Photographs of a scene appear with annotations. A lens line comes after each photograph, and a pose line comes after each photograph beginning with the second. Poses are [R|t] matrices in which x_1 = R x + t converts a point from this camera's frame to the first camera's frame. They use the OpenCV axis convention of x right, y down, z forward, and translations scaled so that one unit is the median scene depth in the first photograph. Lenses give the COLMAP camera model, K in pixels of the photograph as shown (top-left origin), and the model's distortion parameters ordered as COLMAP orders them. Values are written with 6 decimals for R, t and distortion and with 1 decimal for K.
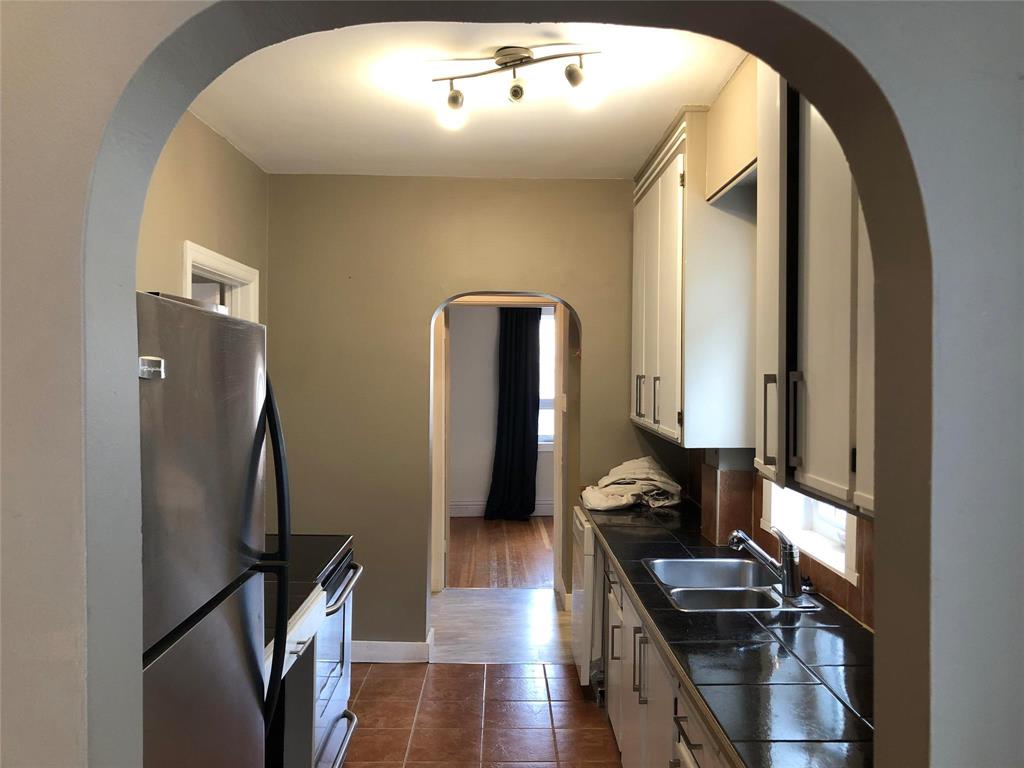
lens RADIAL K [[844.6, 0, 517.8], [0, 844.6, 383.3], [0, 0, 1]] dist [0.035472, -0.014322]
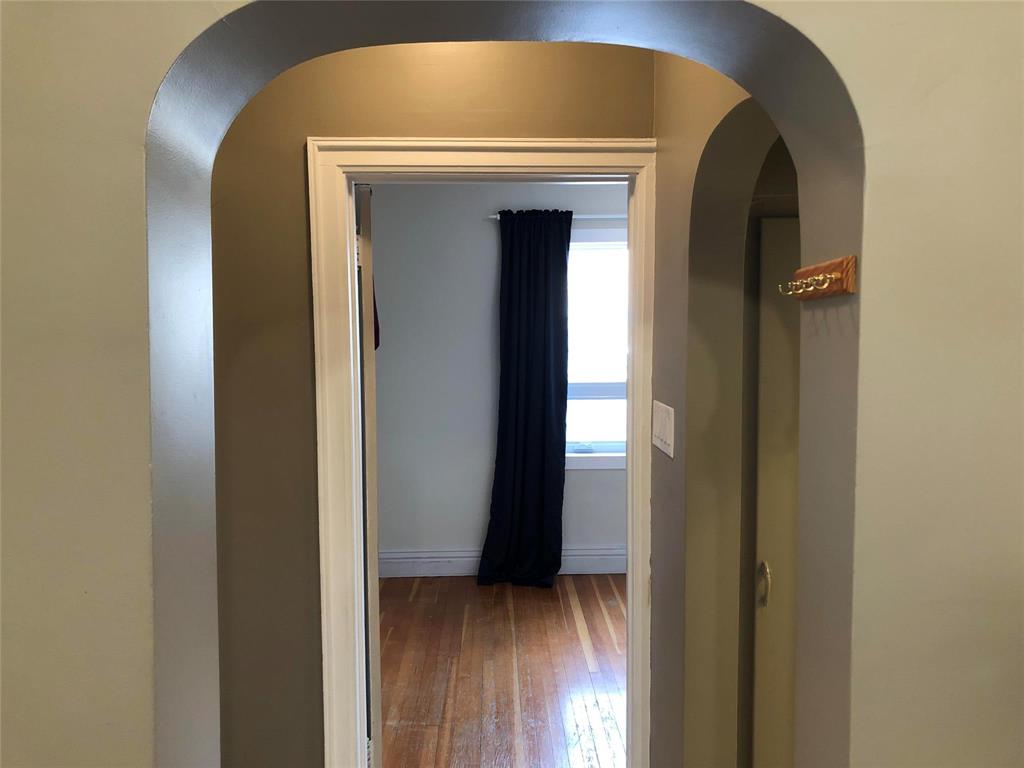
lens RADIAL K [[844.6, 0, 512.6], [0, 844.6, 384.1], [0, 0, 1]] dist [0.035472, -0.014322]
pose [[0.999857, -0.007006, -0.015361, -0.004715], [0.007697, 0.998940, 0.045391, -0.008844], [0.015026, -0.045503, 0.998851, 0.421958]]
